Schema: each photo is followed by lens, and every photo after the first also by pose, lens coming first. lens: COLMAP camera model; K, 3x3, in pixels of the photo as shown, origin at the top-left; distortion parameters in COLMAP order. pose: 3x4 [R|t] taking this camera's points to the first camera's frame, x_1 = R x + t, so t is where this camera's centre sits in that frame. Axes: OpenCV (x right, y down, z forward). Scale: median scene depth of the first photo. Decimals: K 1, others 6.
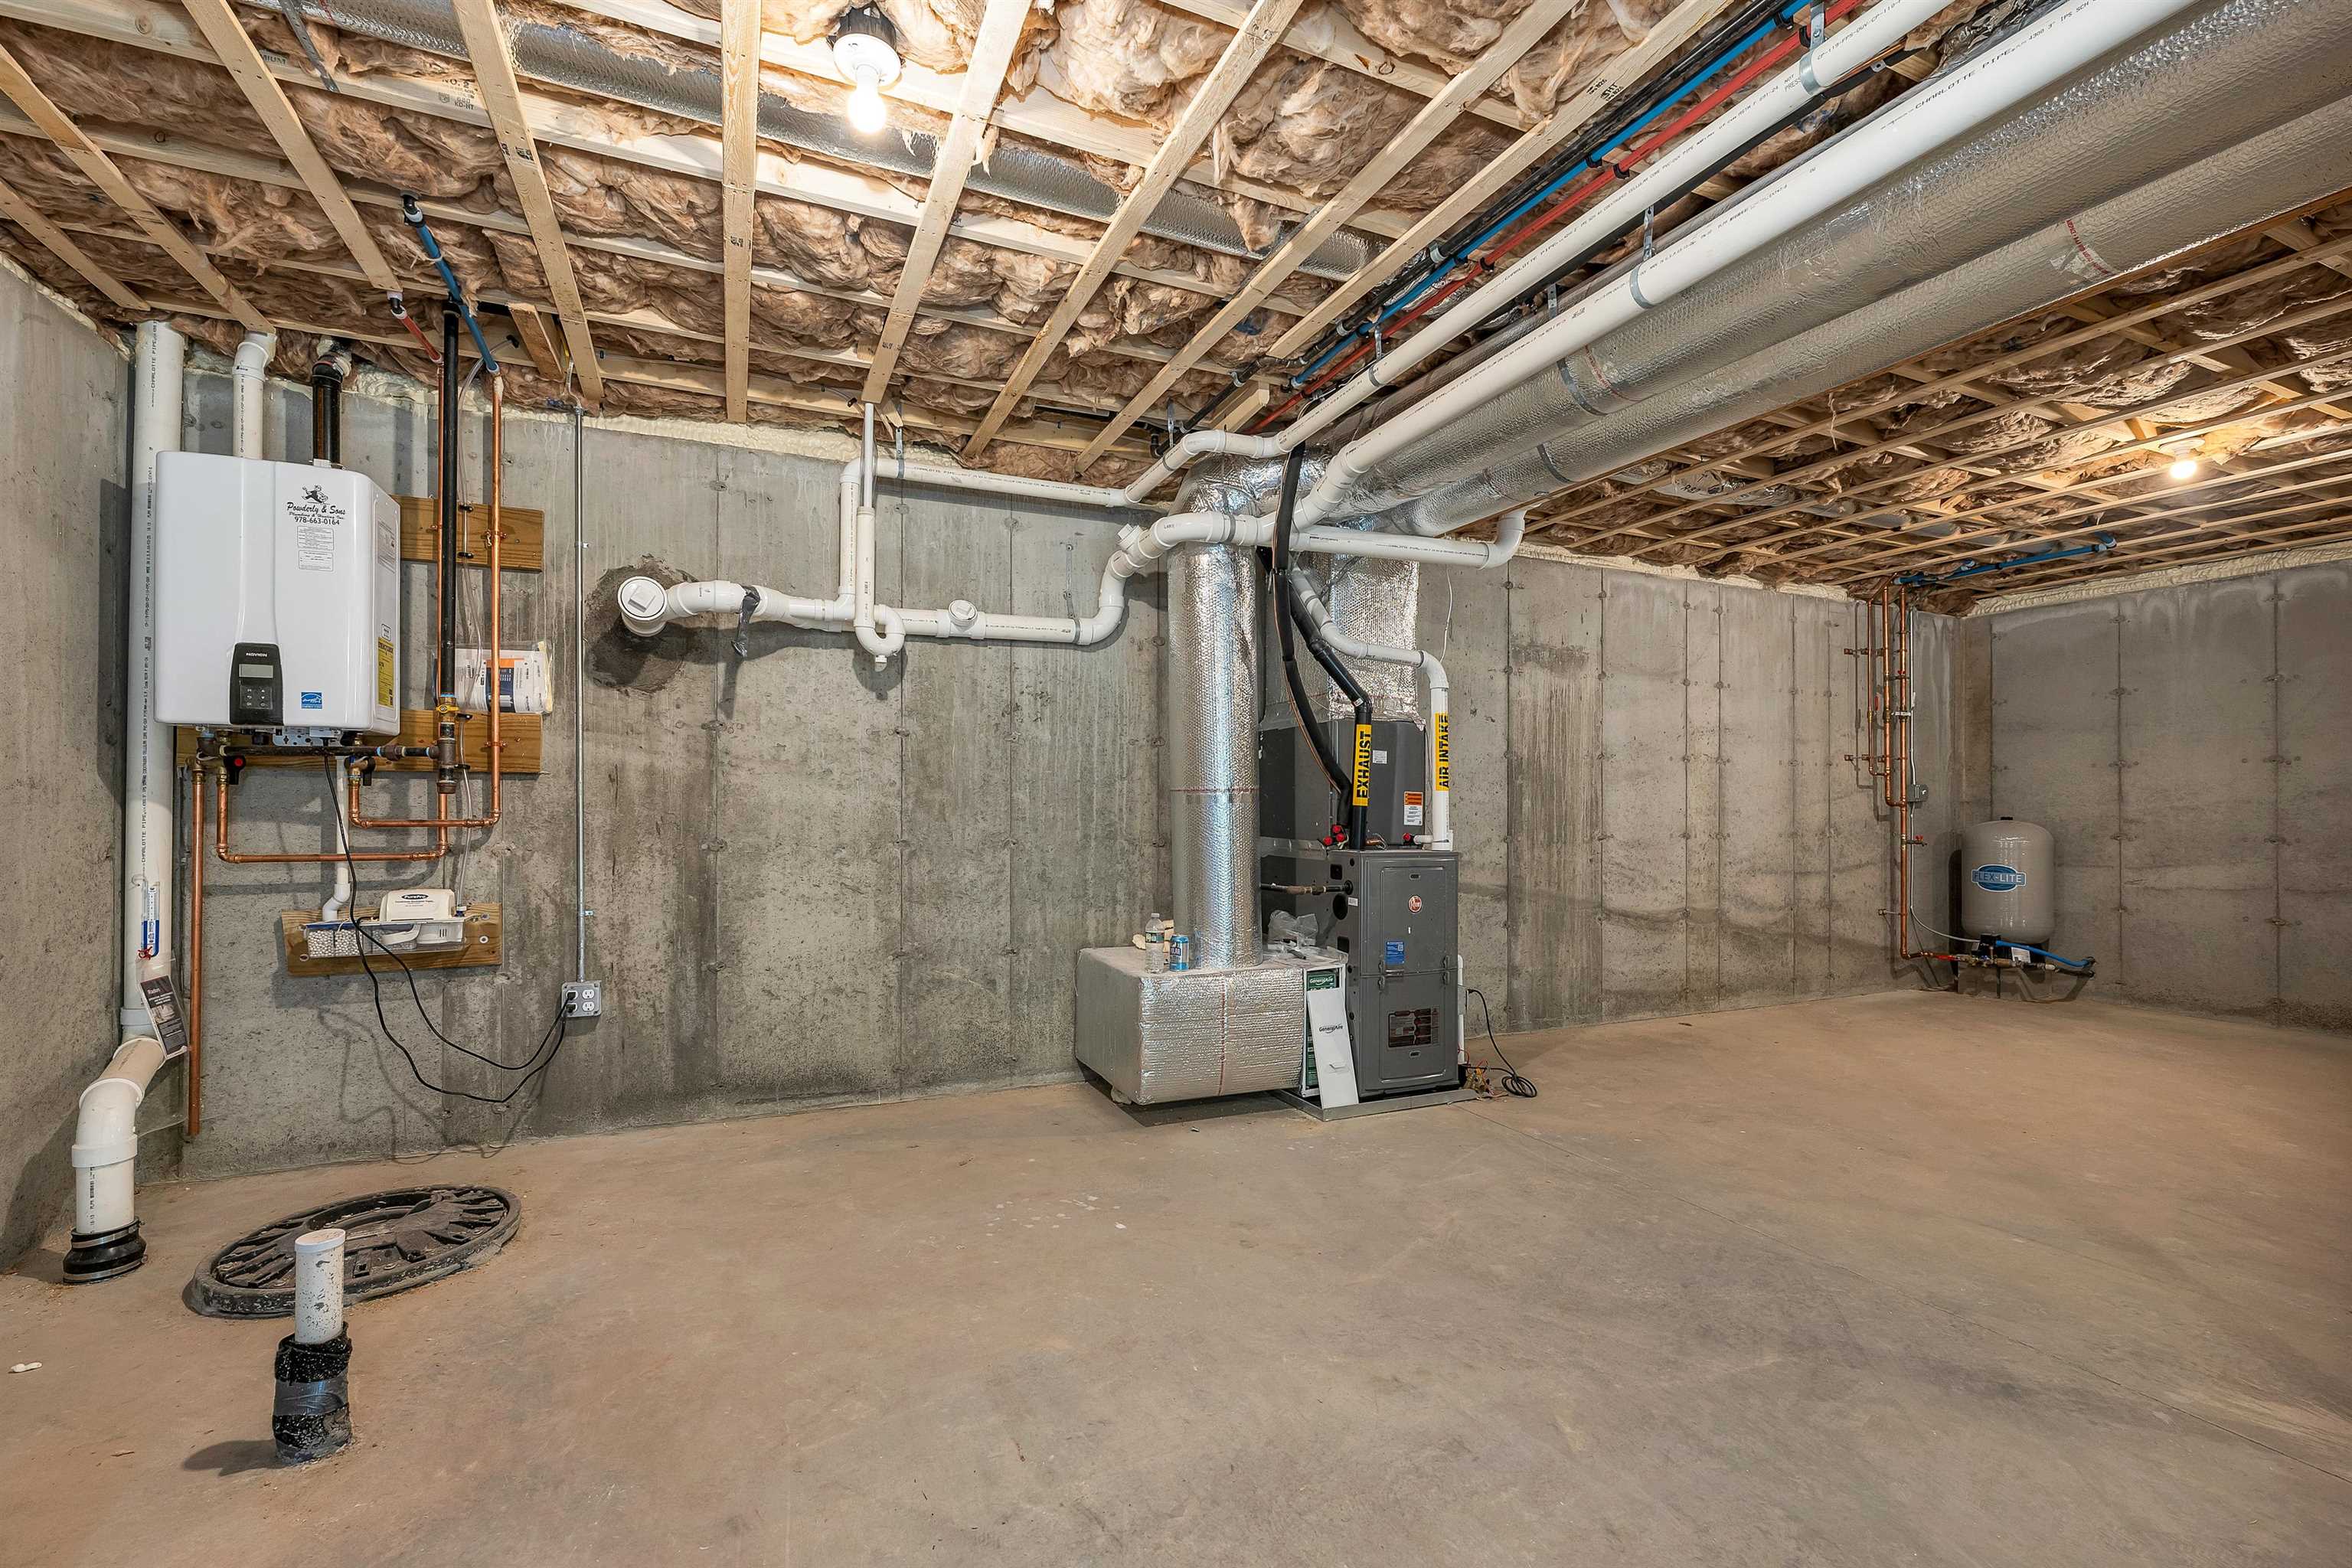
lens RADIAL K [[992.4, 0, 1181.4], [0, 992.4, 777.3], [0, 0, 1]] dist [0.001223, 0.000695]
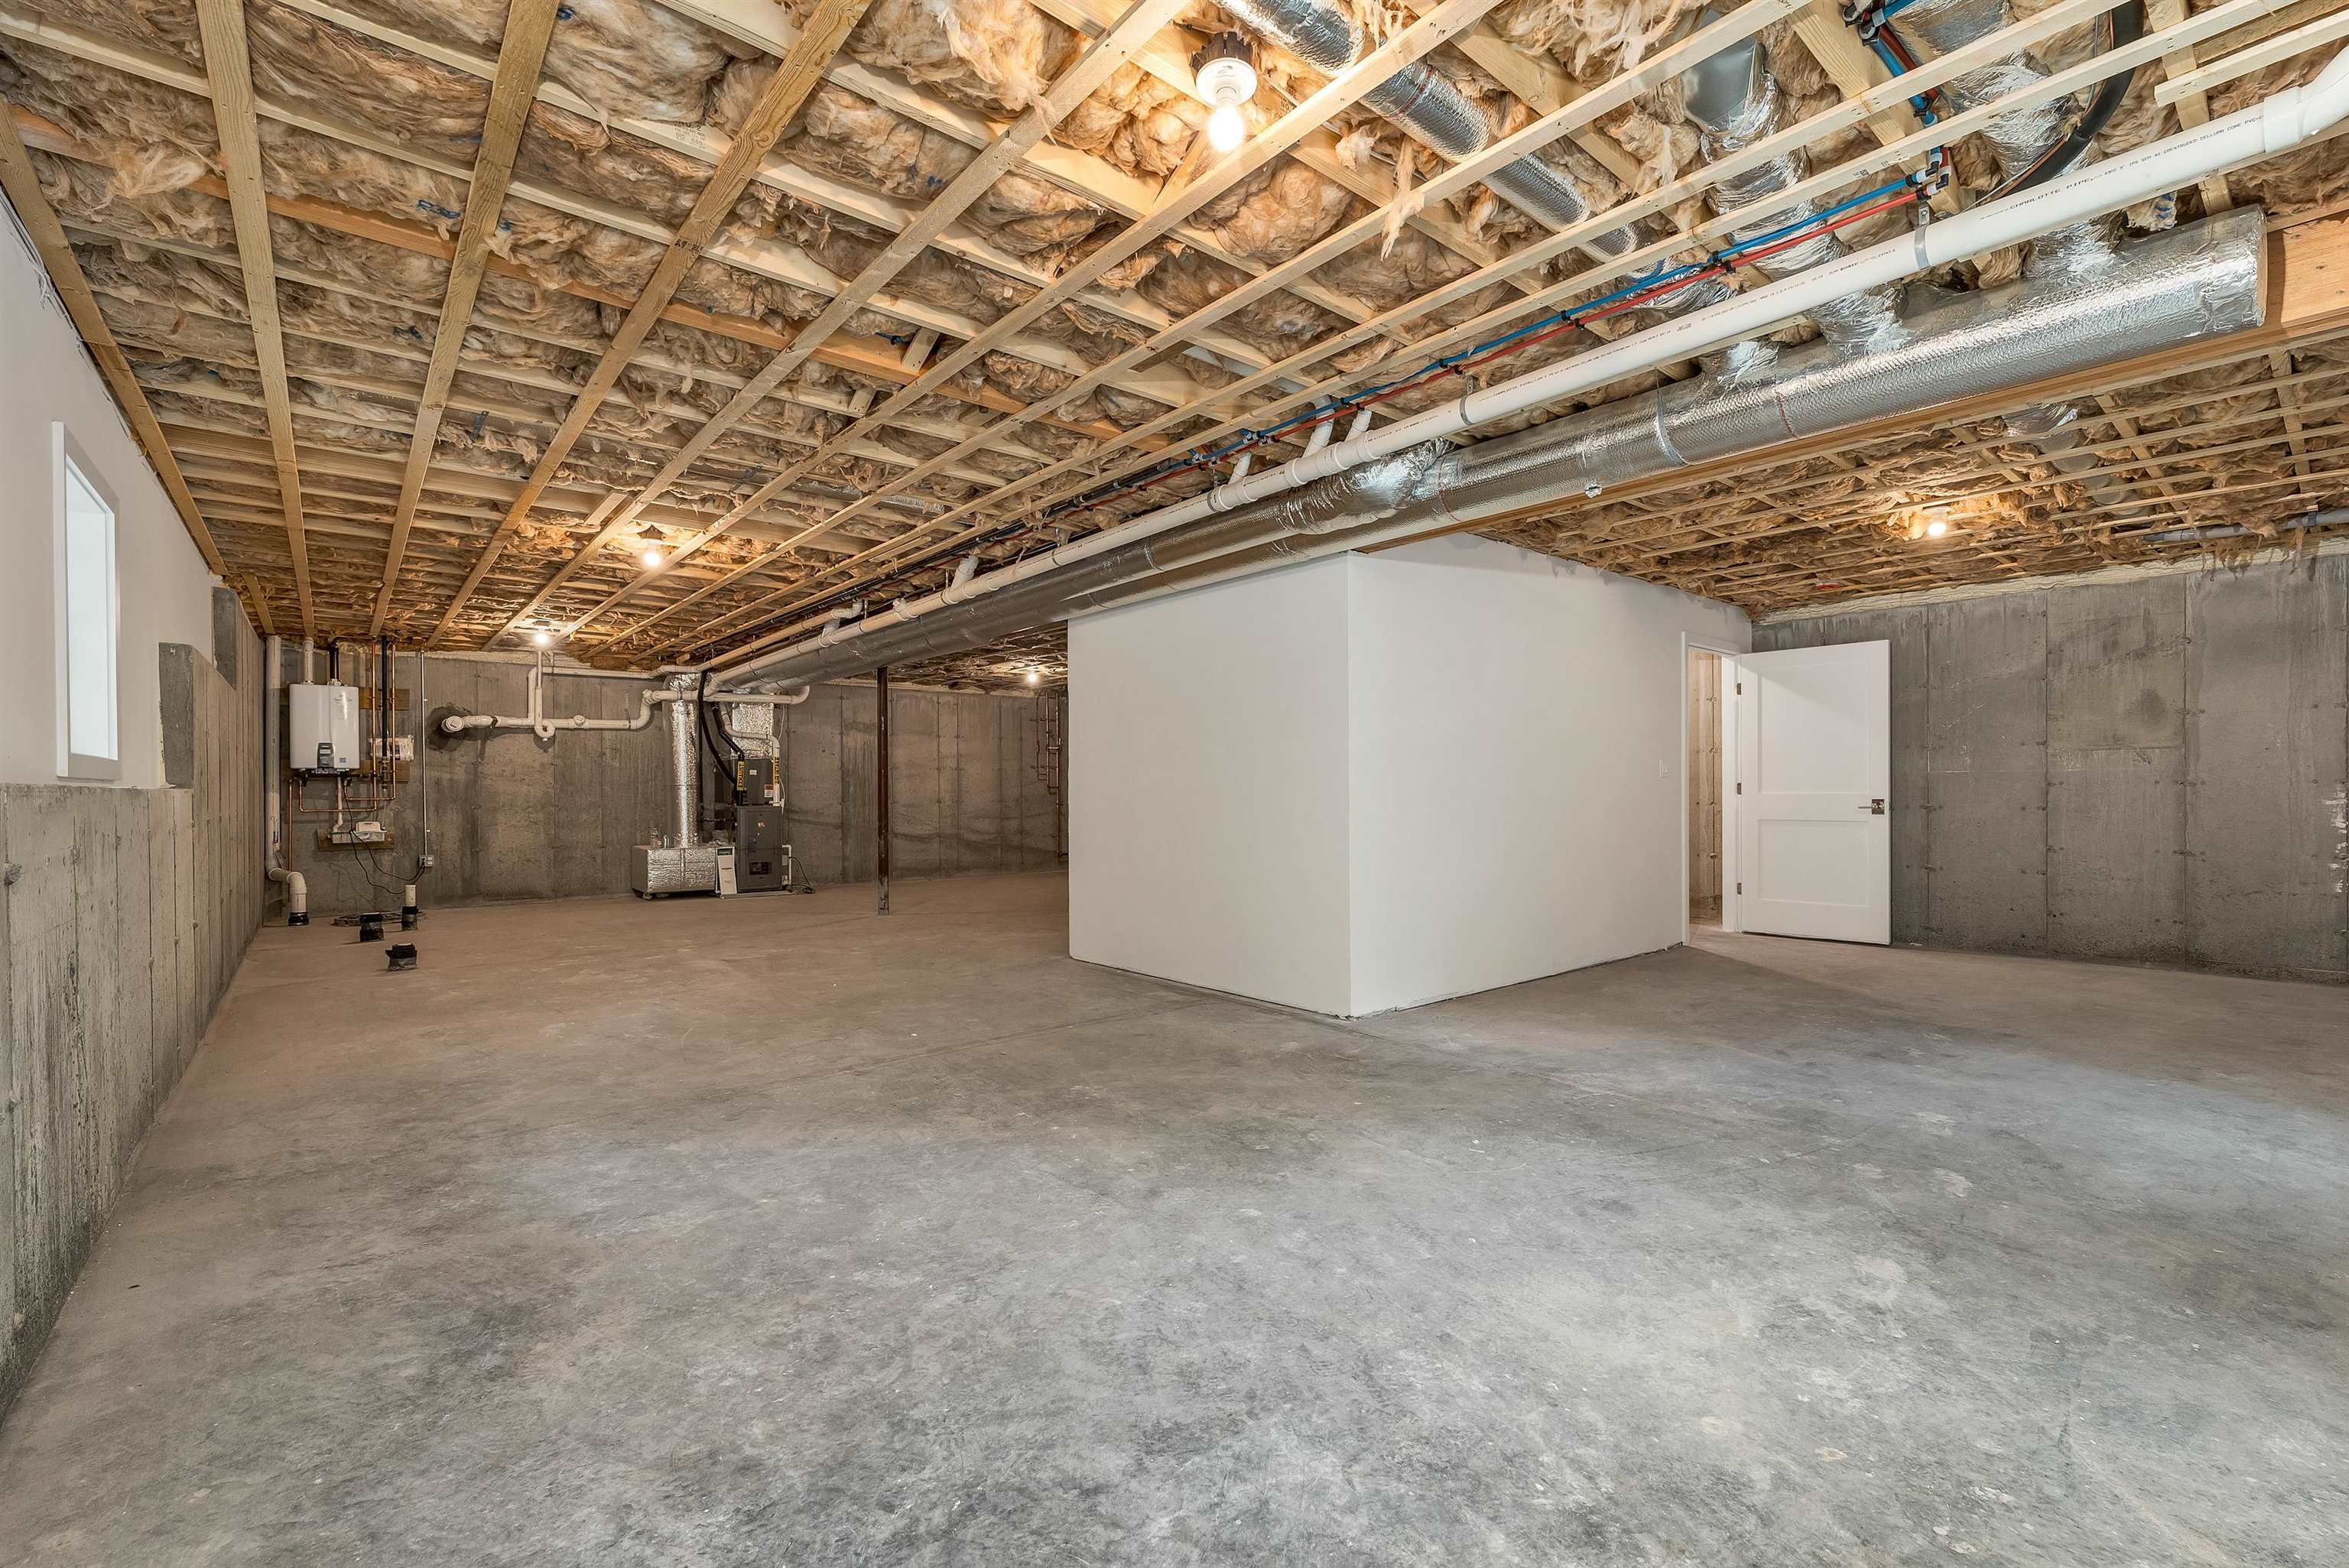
lens RADIAL K [[991.0, 0, 1179.9], [0, 991.0, 777.3], [0, 0, 1]] dist [0.001223, 0.000695]
pose [[0.961248, -0.005380, 0.275634, 0.647544], [0.001227, 0.999883, 0.015239, -0.052654], [-0.275683, -0.014311, 0.961142, -2.187527]]
